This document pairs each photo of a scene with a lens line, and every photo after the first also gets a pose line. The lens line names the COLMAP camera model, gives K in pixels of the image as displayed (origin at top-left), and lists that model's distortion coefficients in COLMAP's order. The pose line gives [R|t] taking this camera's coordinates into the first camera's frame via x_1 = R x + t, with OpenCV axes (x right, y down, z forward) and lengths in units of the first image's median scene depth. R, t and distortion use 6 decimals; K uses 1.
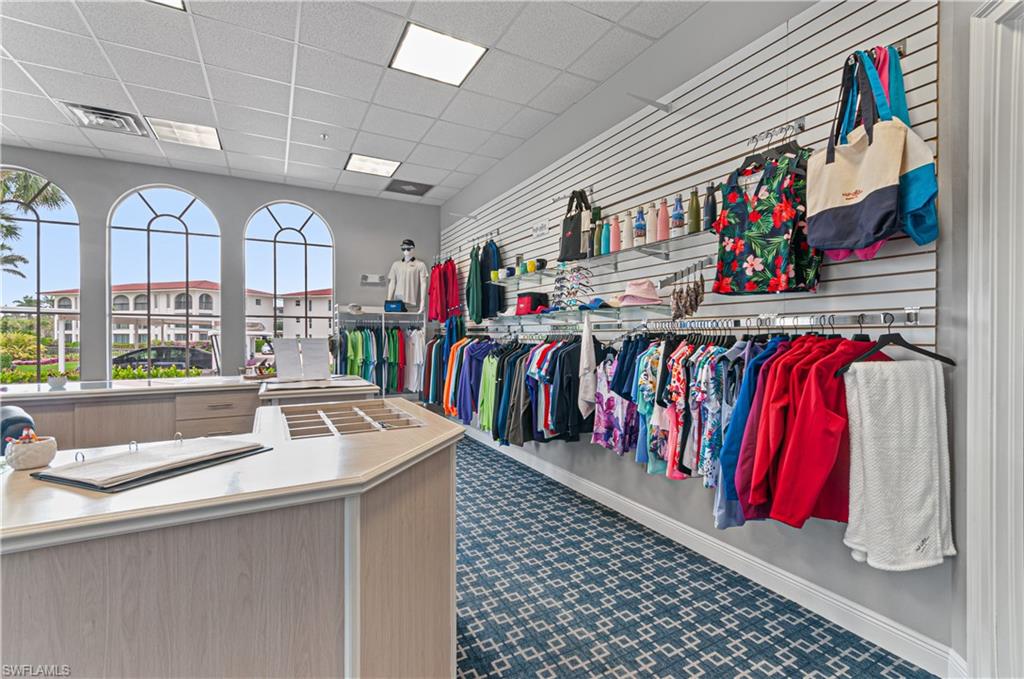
lens RADIAL K [[453.8, 0, 512.0], [0, 453.8, 339.5], [0, 0, 1]] dist [-0.000310, -0.000010]
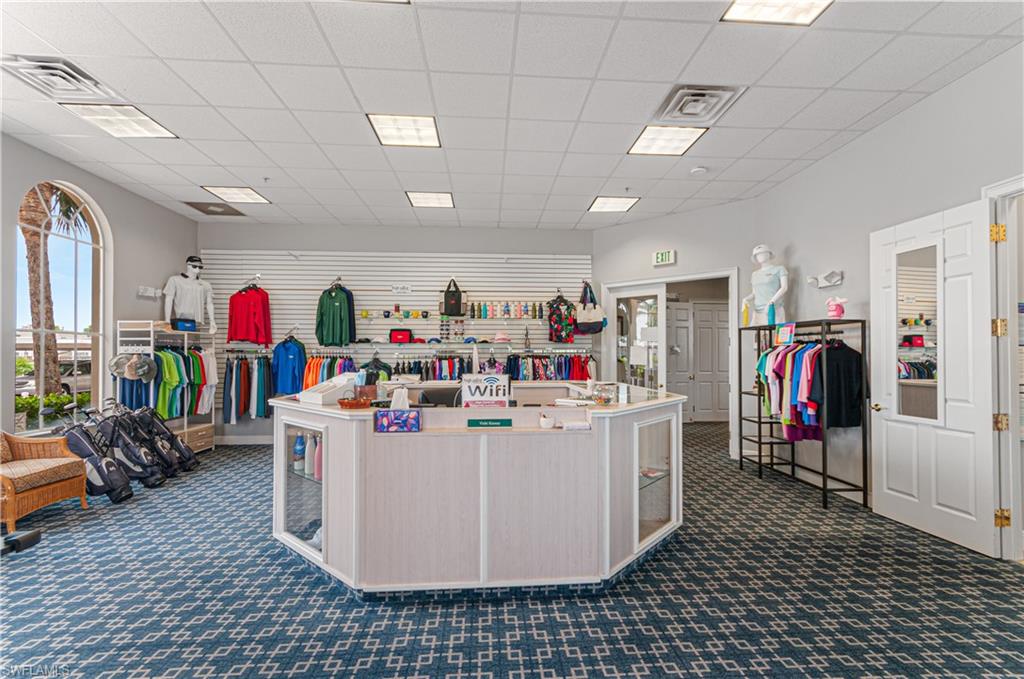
lens RADIAL K [[438.8, 0, 512.0], [0, 438.8, 339.5], [0, 0, 1]] dist [-0.000863, -0.000096]
pose [[0.413980, 0.025438, 0.909930, -1.816191], [0.009372, 0.999437, -0.032204, -0.018768], [-0.910238, 0.021860, 0.413509, 0.019845]]
